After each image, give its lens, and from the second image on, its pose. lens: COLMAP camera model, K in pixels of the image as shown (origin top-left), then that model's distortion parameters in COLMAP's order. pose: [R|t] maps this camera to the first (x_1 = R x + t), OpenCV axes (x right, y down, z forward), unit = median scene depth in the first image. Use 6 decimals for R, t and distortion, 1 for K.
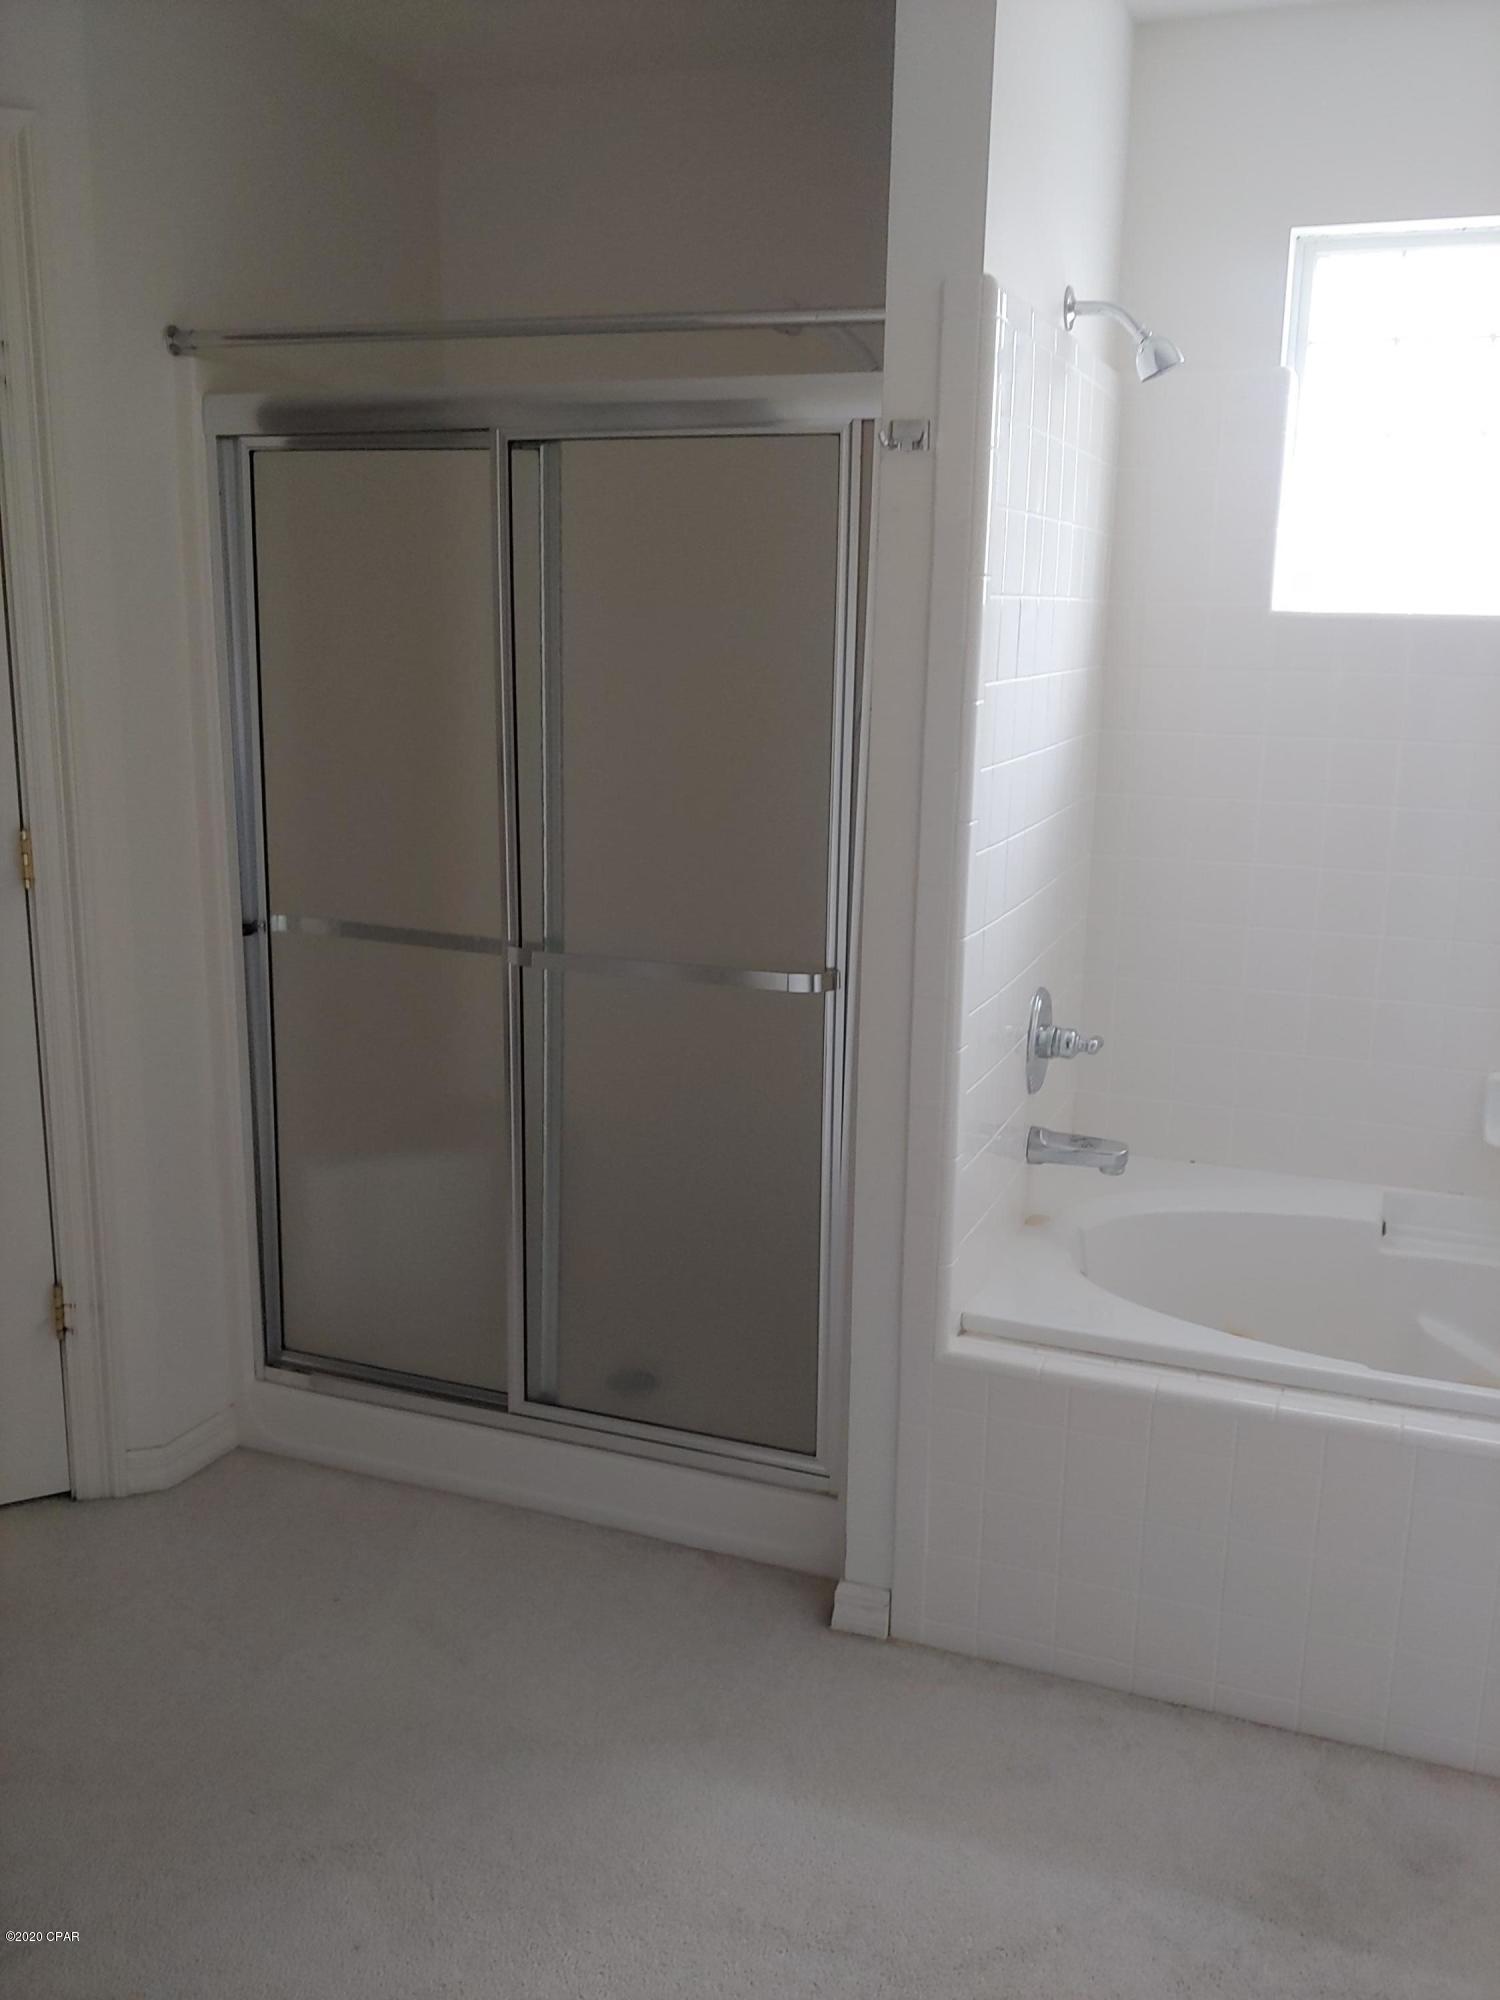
lens RADIAL K [[1722.0, 0, 750.0], [0, 1722.0, 1000.0], [0, 0, 1]] dist [0.006664, 0.005432]
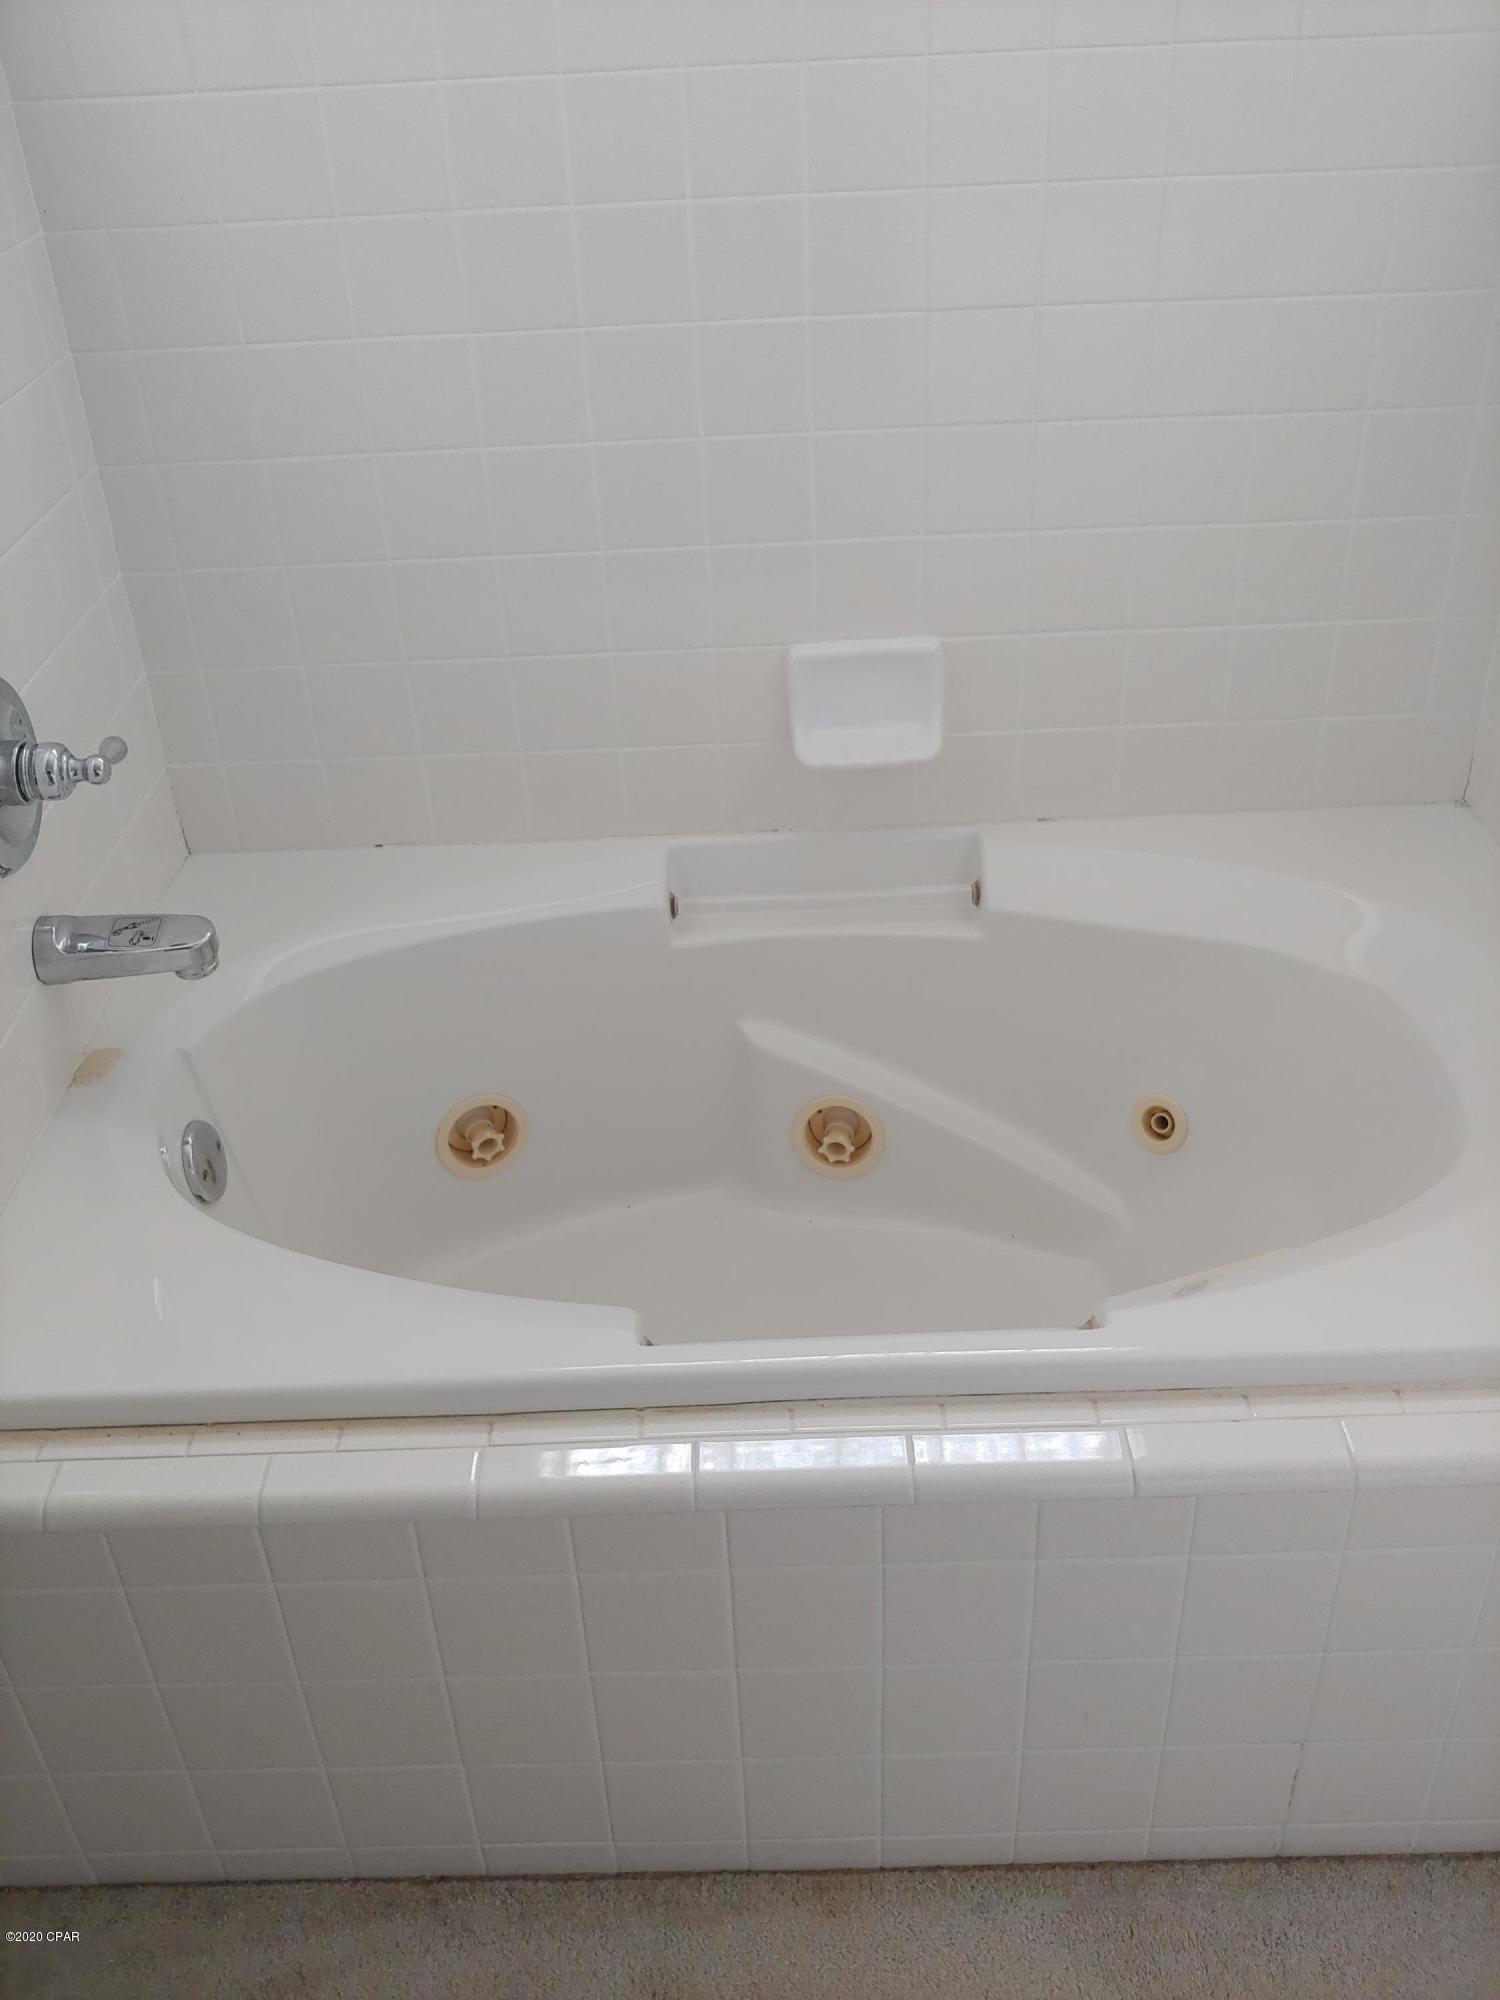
lens RADIAL K [[1722.0, 0, 750.0], [0, 1722.0, 1000.0], [0, 0, 1]] dist [0.006664, 0.005432]
pose [[0.925082, -0.242535, 0.292233, 0.208104], [0.132296, 0.927113, 0.350654, -0.065729], [-0.355979, -0.285723, 0.889742, 0.422705]]
